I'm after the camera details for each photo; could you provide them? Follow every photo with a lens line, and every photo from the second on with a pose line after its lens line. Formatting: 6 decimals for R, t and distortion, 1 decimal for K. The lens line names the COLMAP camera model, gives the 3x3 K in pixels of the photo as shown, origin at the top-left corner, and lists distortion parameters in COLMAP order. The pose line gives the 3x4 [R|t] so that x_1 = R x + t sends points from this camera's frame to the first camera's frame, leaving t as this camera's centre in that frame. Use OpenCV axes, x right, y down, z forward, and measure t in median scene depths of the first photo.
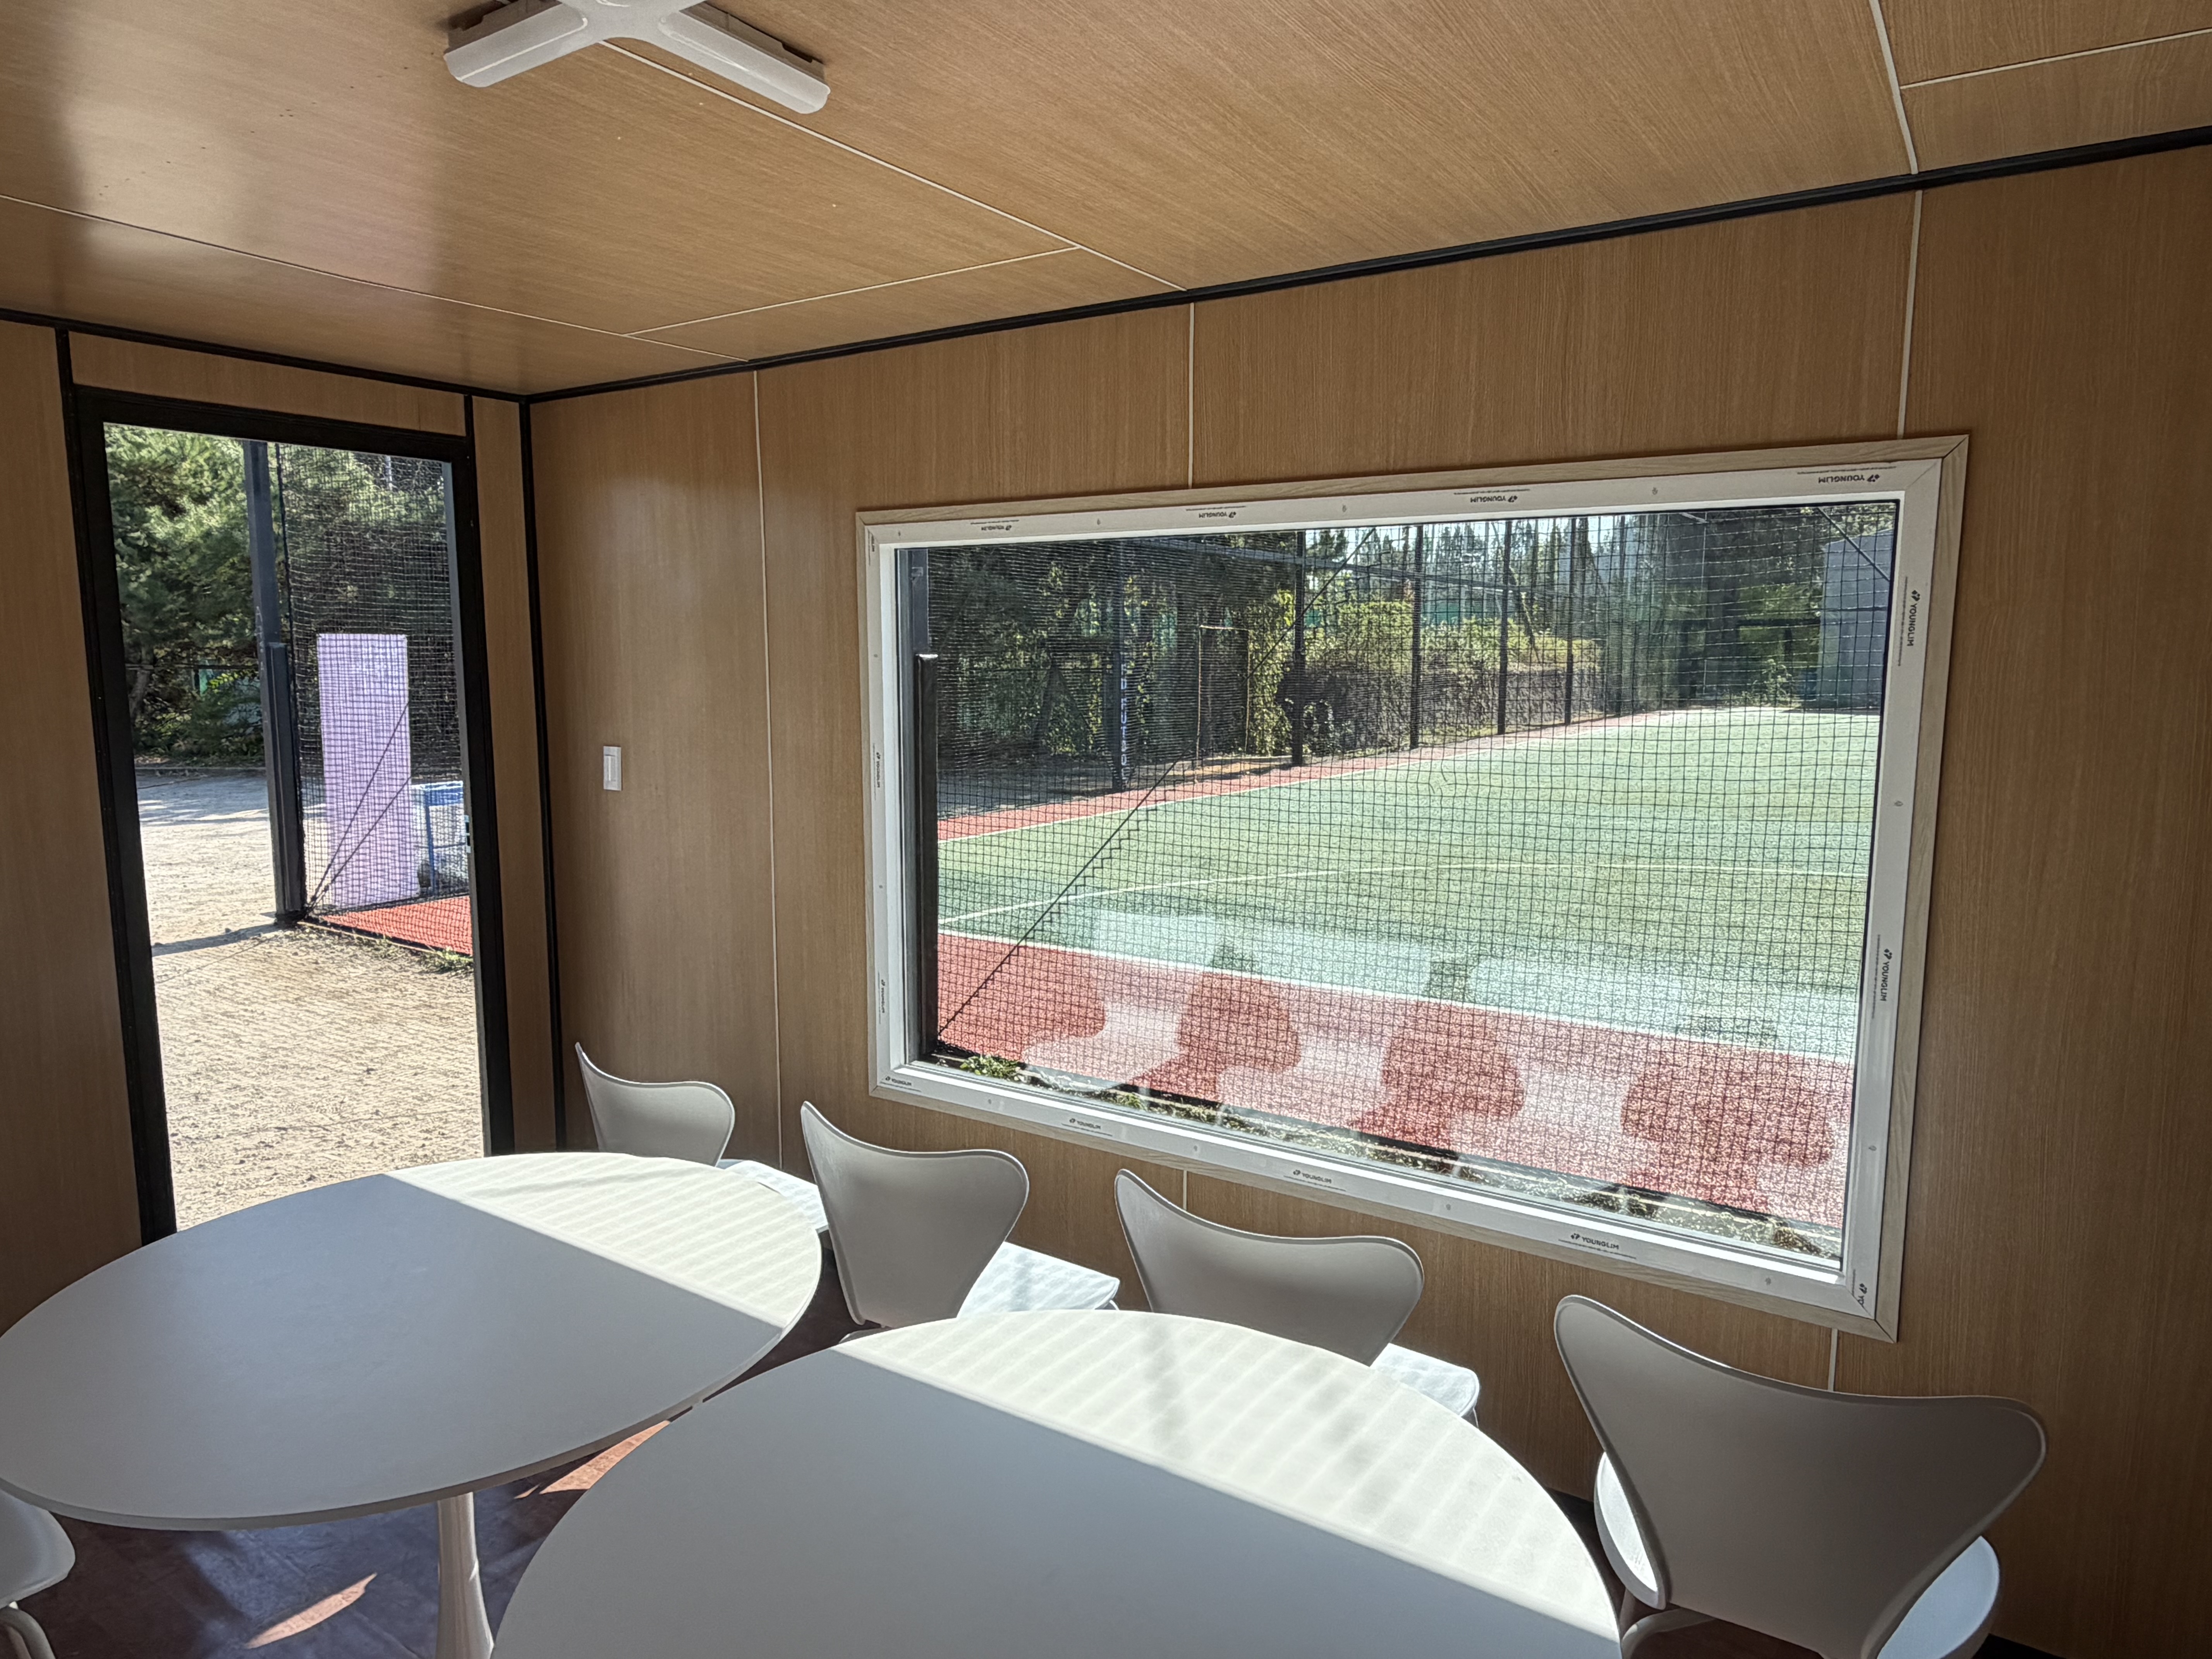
lens RADIAL K [[1390.8, 0, 1113.1], [0, 1390.8, 833.3], [0, 0, 1]] dist [-0.011712, -0.003094]
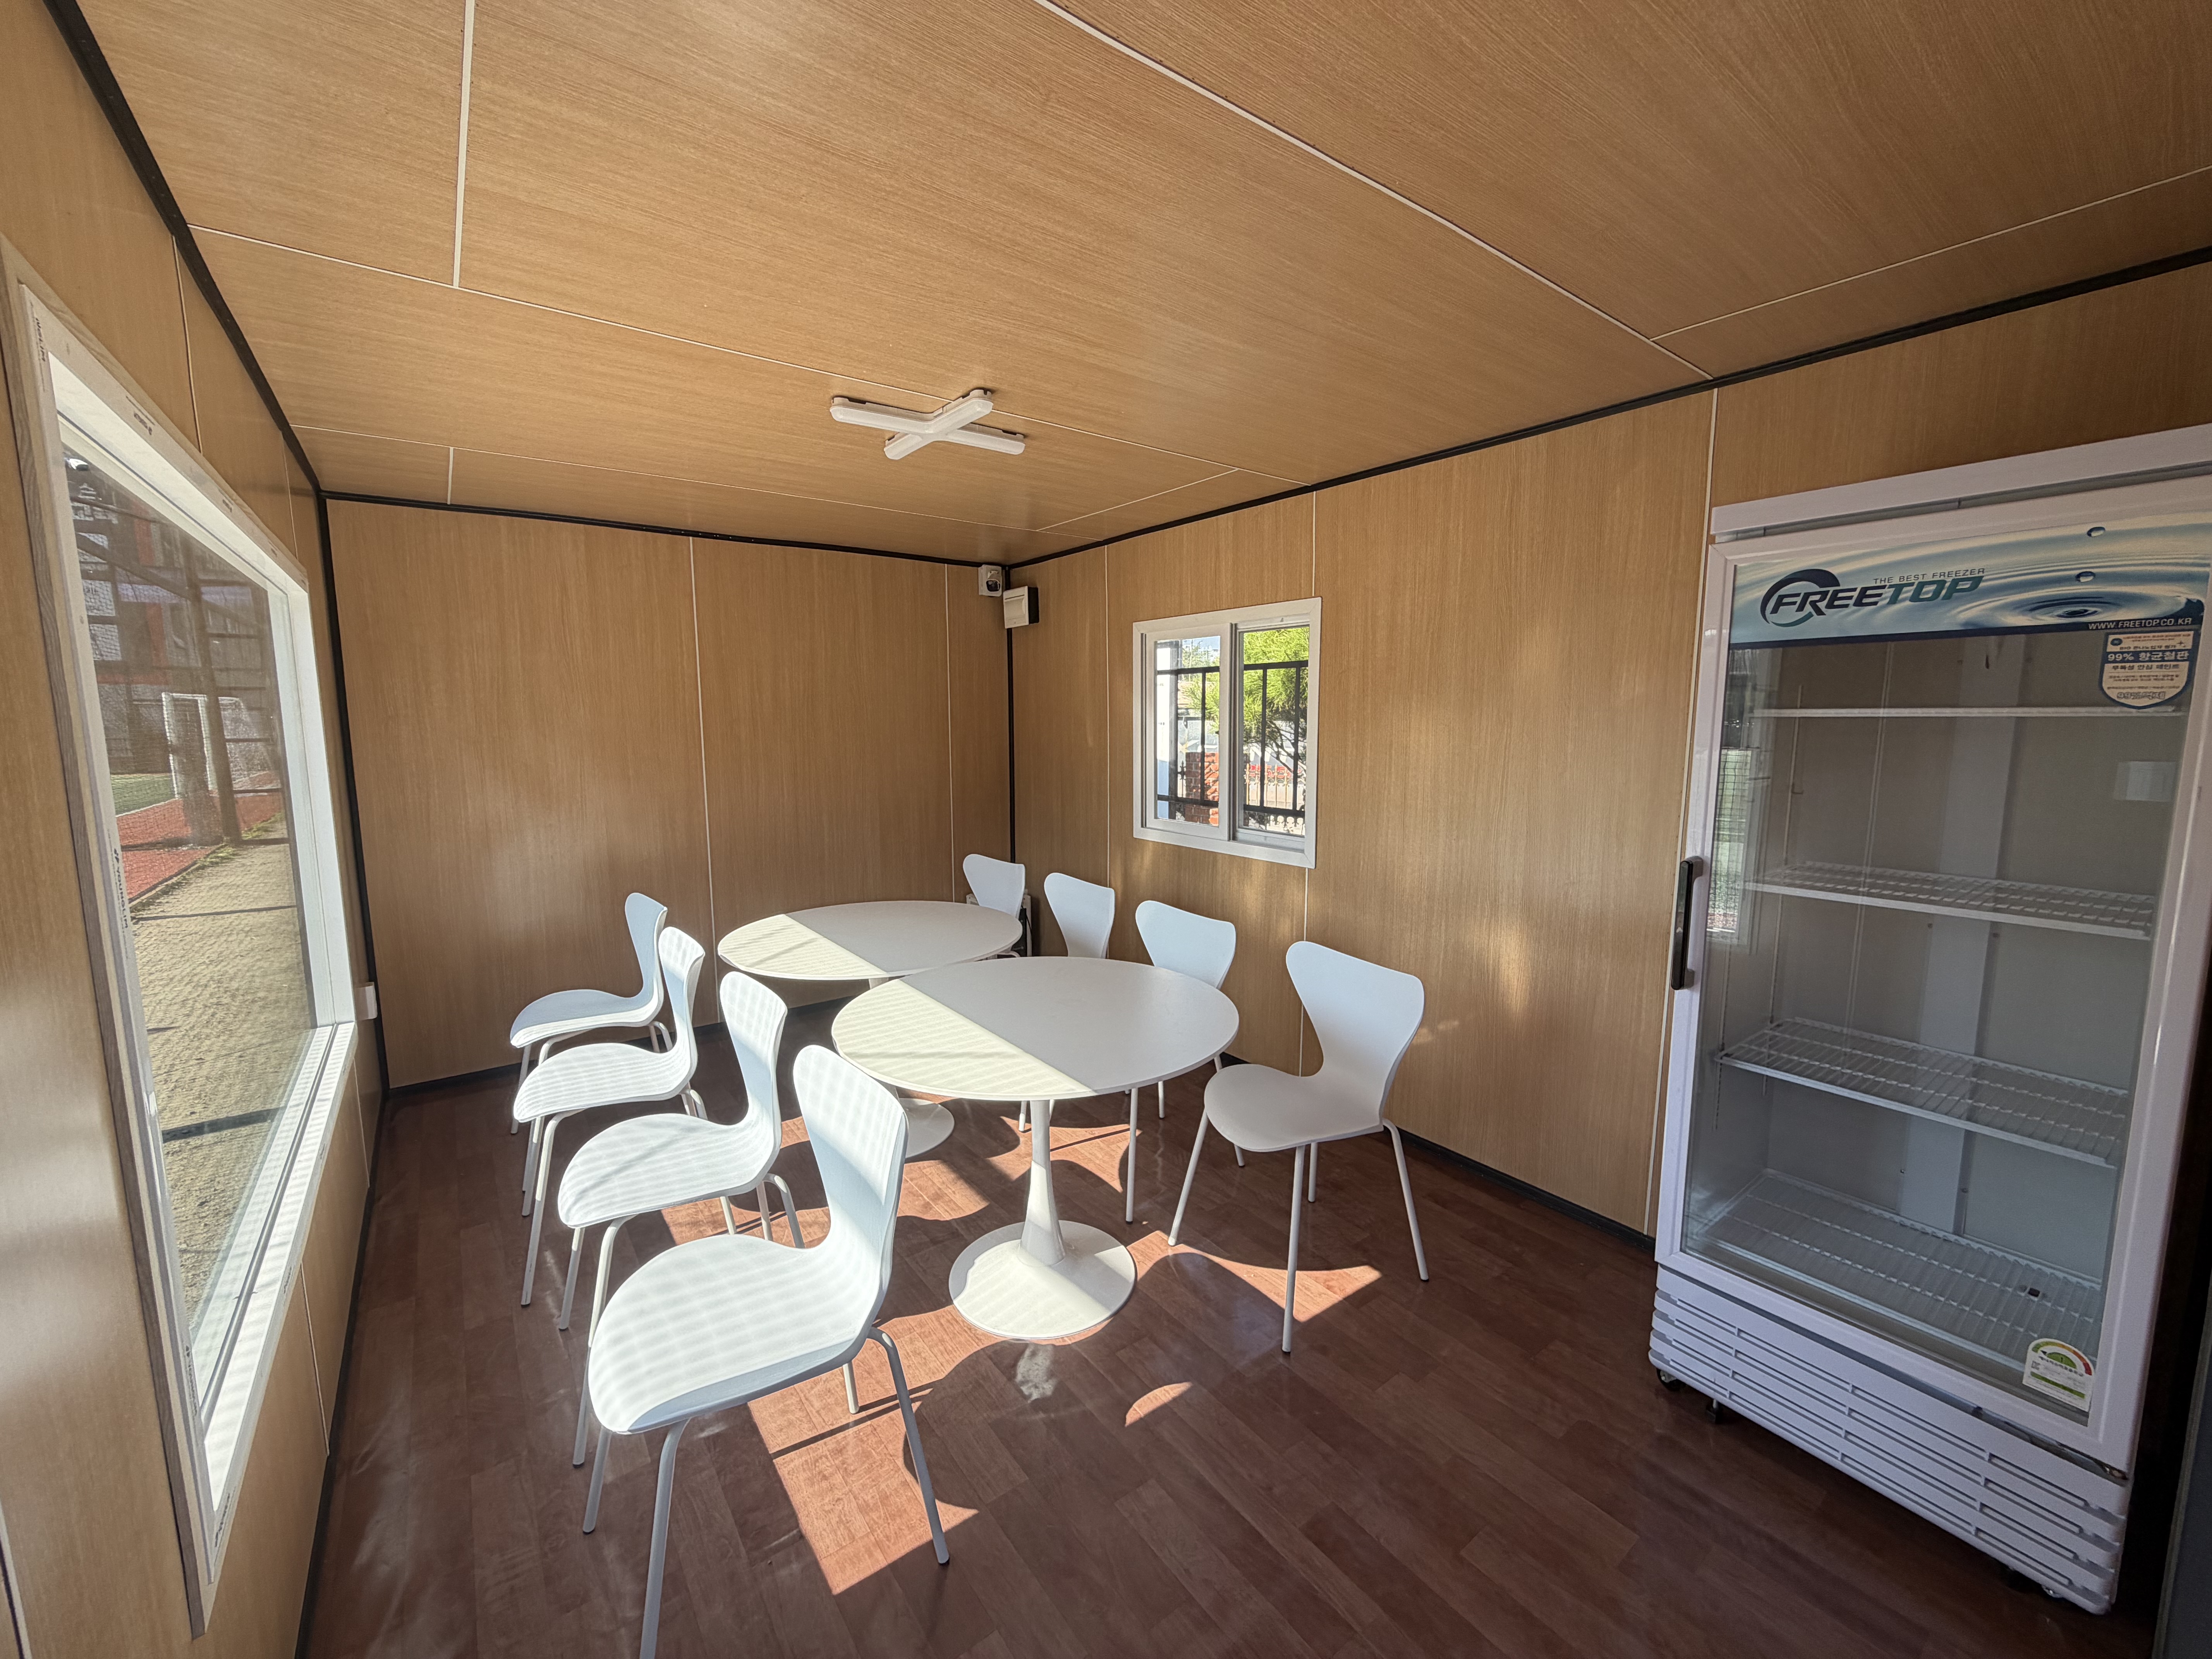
lens RADIAL K [[892.1, 0, 1111.0], [0, 892.1, 830.9], [0, 0, 1]] dist [-0.000207, 0.000004]
pose [[-0.937572, -0.041802, 0.345269, -0.841634], [0.046782, 0.968570, 0.244302, -0.168483], [-0.344629, 0.245203, -0.906149, 1.707412]]
